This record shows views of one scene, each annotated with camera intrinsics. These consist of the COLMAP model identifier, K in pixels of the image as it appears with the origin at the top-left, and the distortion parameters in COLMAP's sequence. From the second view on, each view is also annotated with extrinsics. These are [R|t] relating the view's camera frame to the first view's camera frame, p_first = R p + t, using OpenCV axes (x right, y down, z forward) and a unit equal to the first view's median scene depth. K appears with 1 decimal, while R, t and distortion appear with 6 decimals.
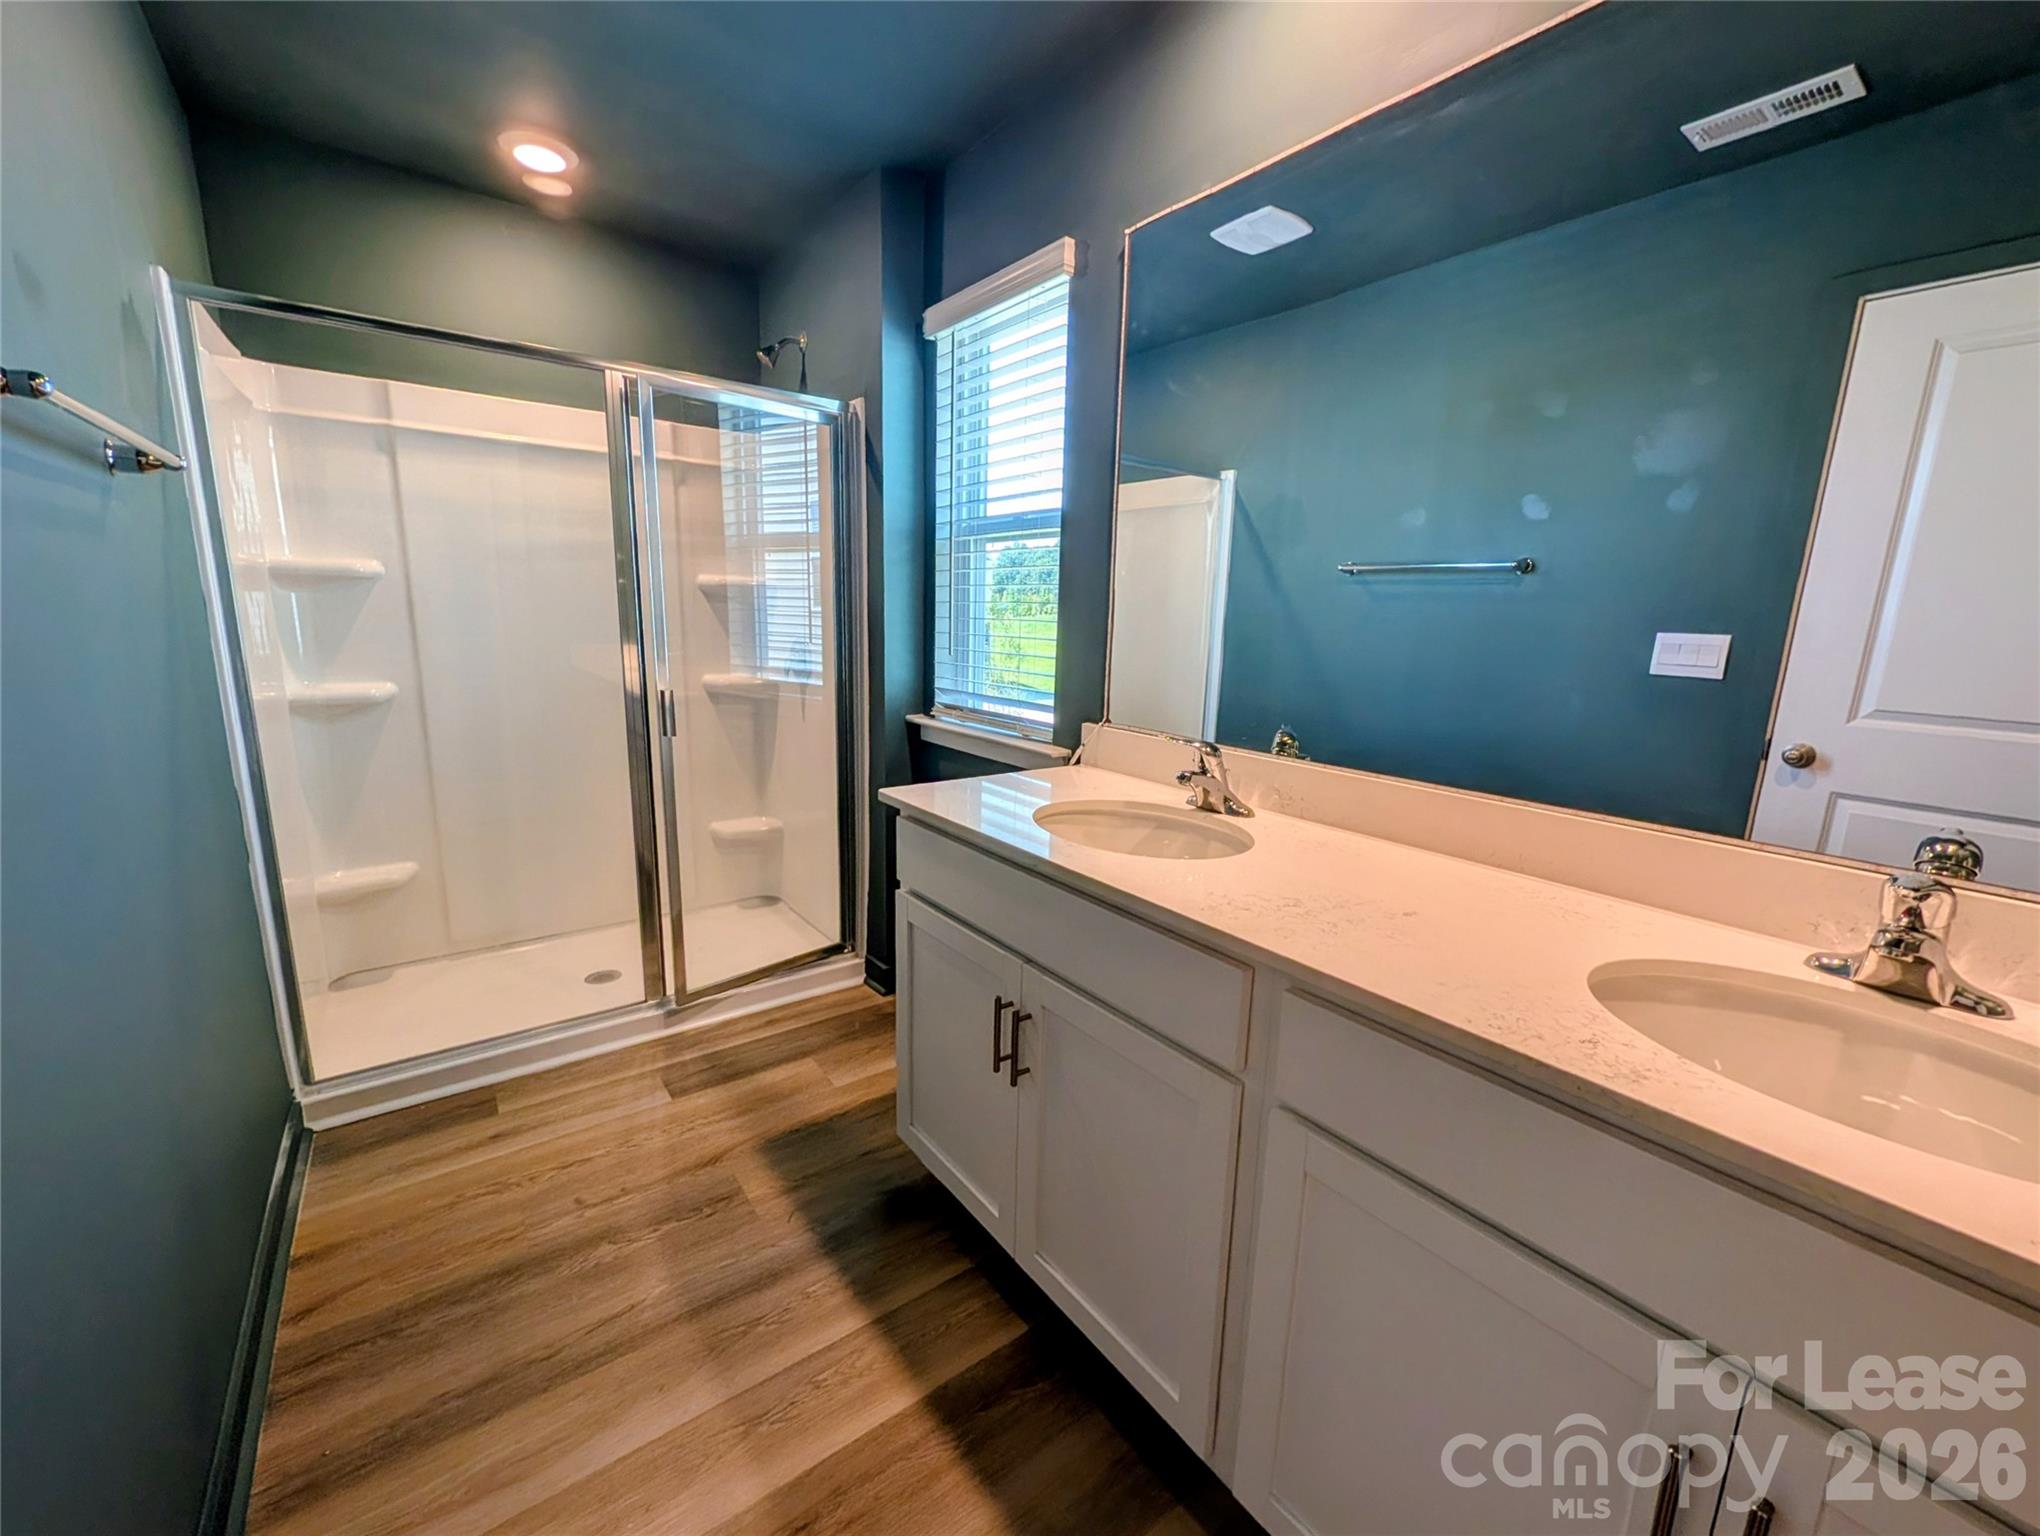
lens RADIAL K [[799.3, 0, 1015.0], [0, 799.3, 770.4], [0, 0, 1]] dist [-0.000981, -0.000353]
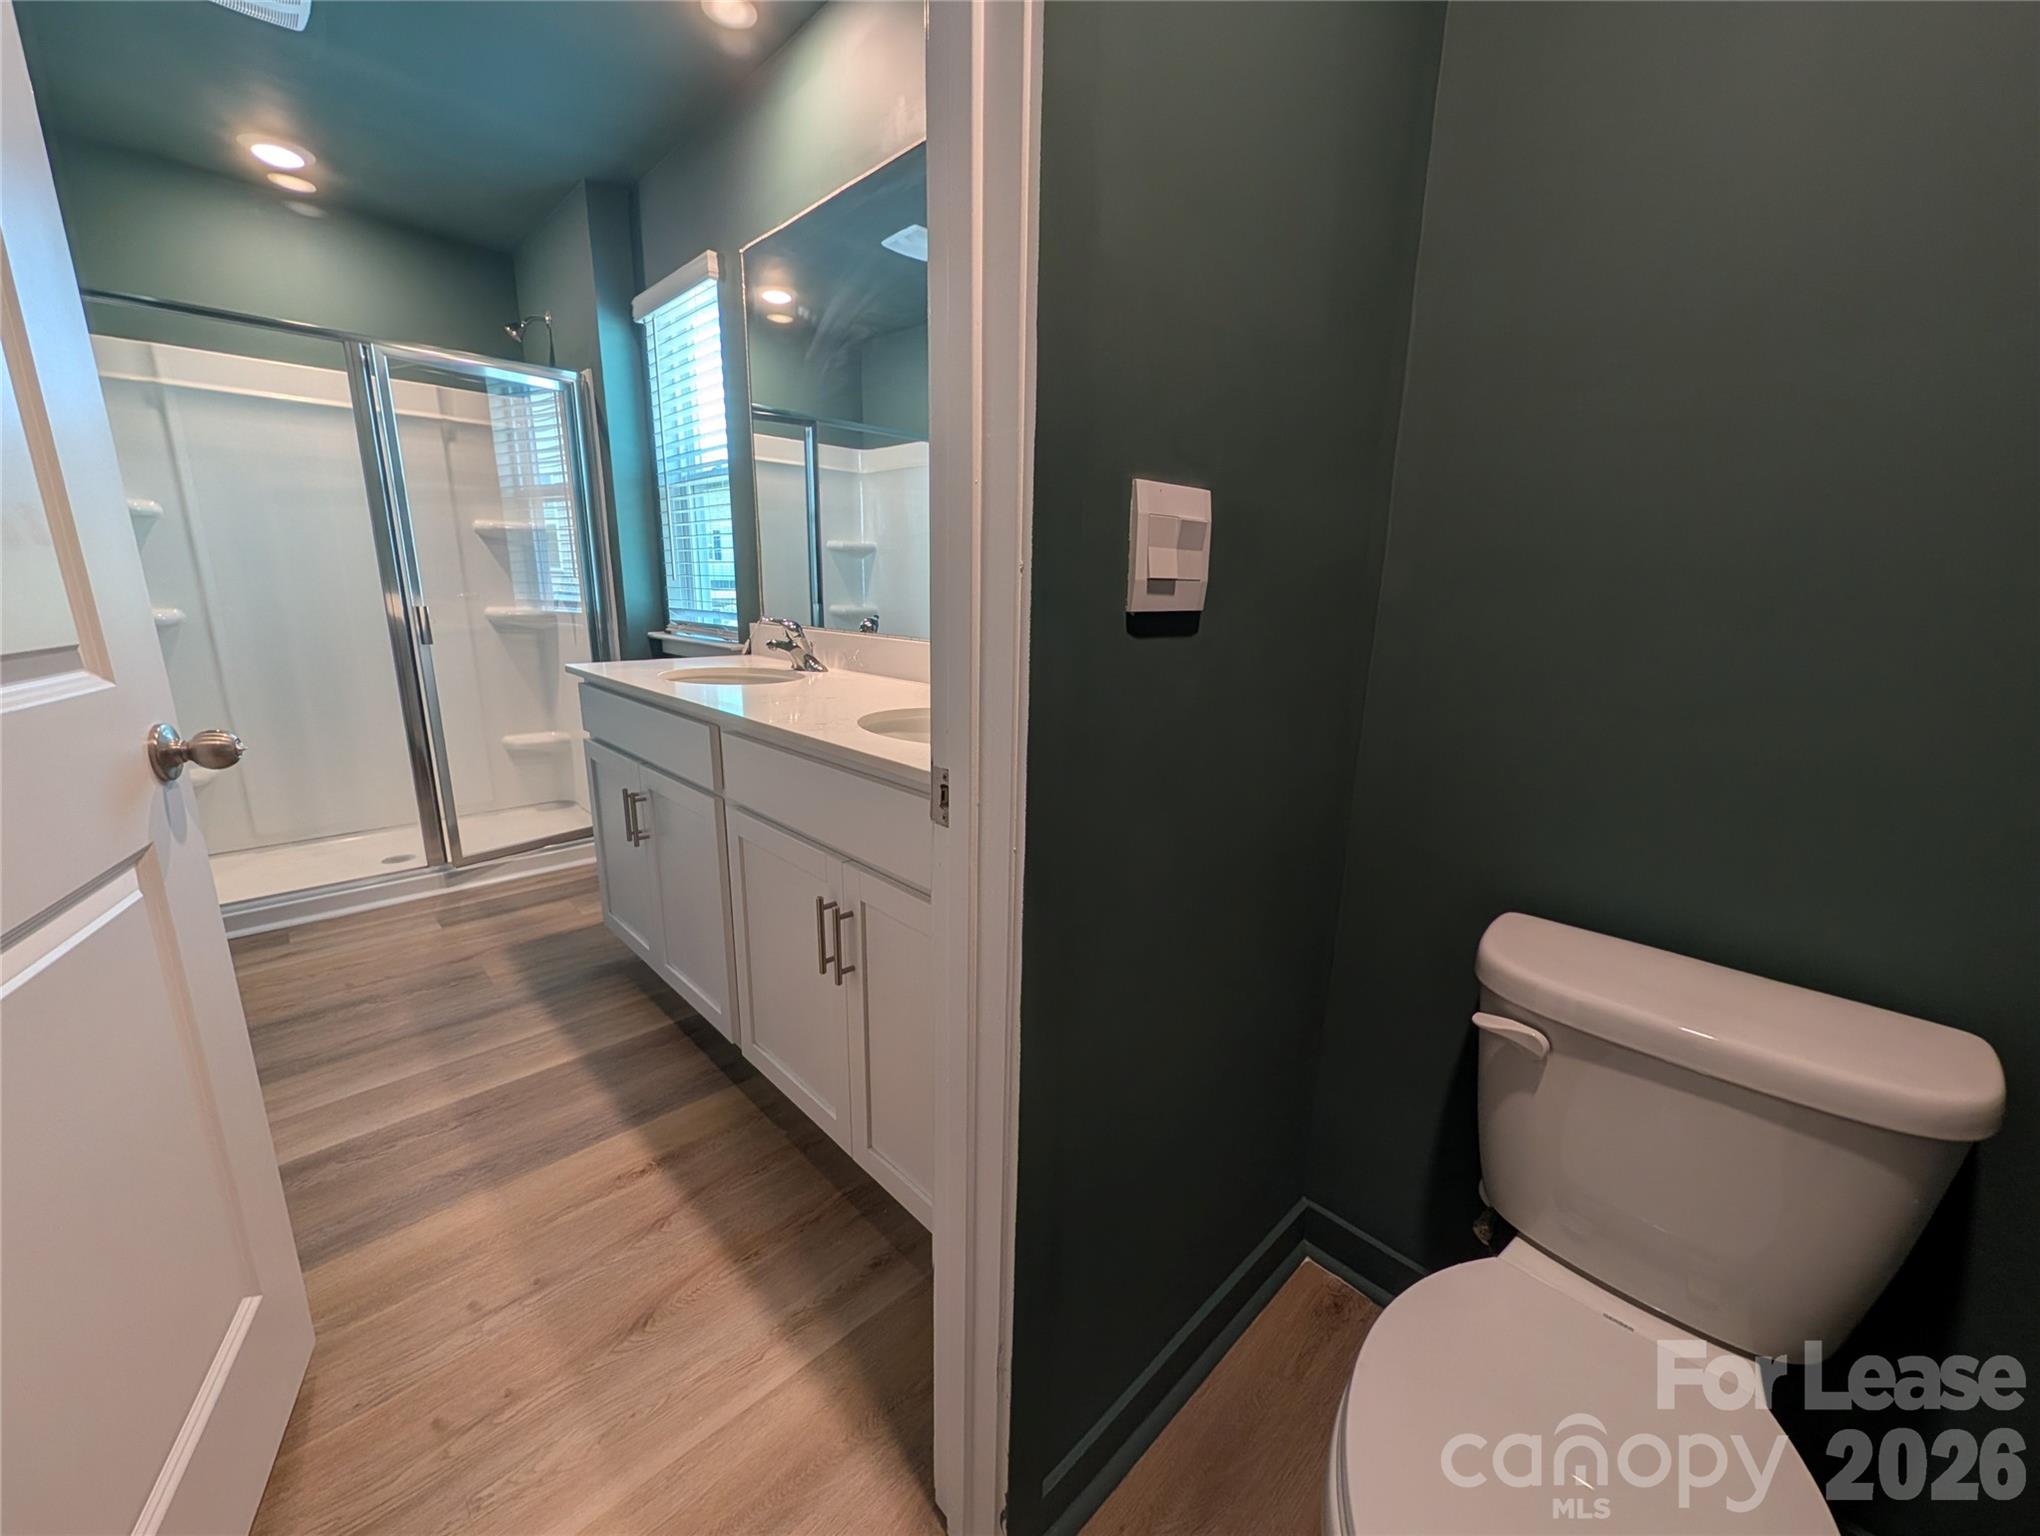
lens RADIAL K [[781.6, 0, 1014.6], [0, 781.6, 768.9], [0, 0, 1]] dist [0.000046, 0.000201]
pose [[0.992648, -0.035970, 0.115567, 0.297939], [0.031640, 0.998735, 0.039089, 0.120785], [-0.116827, -0.035145, 0.992530, -0.290756]]
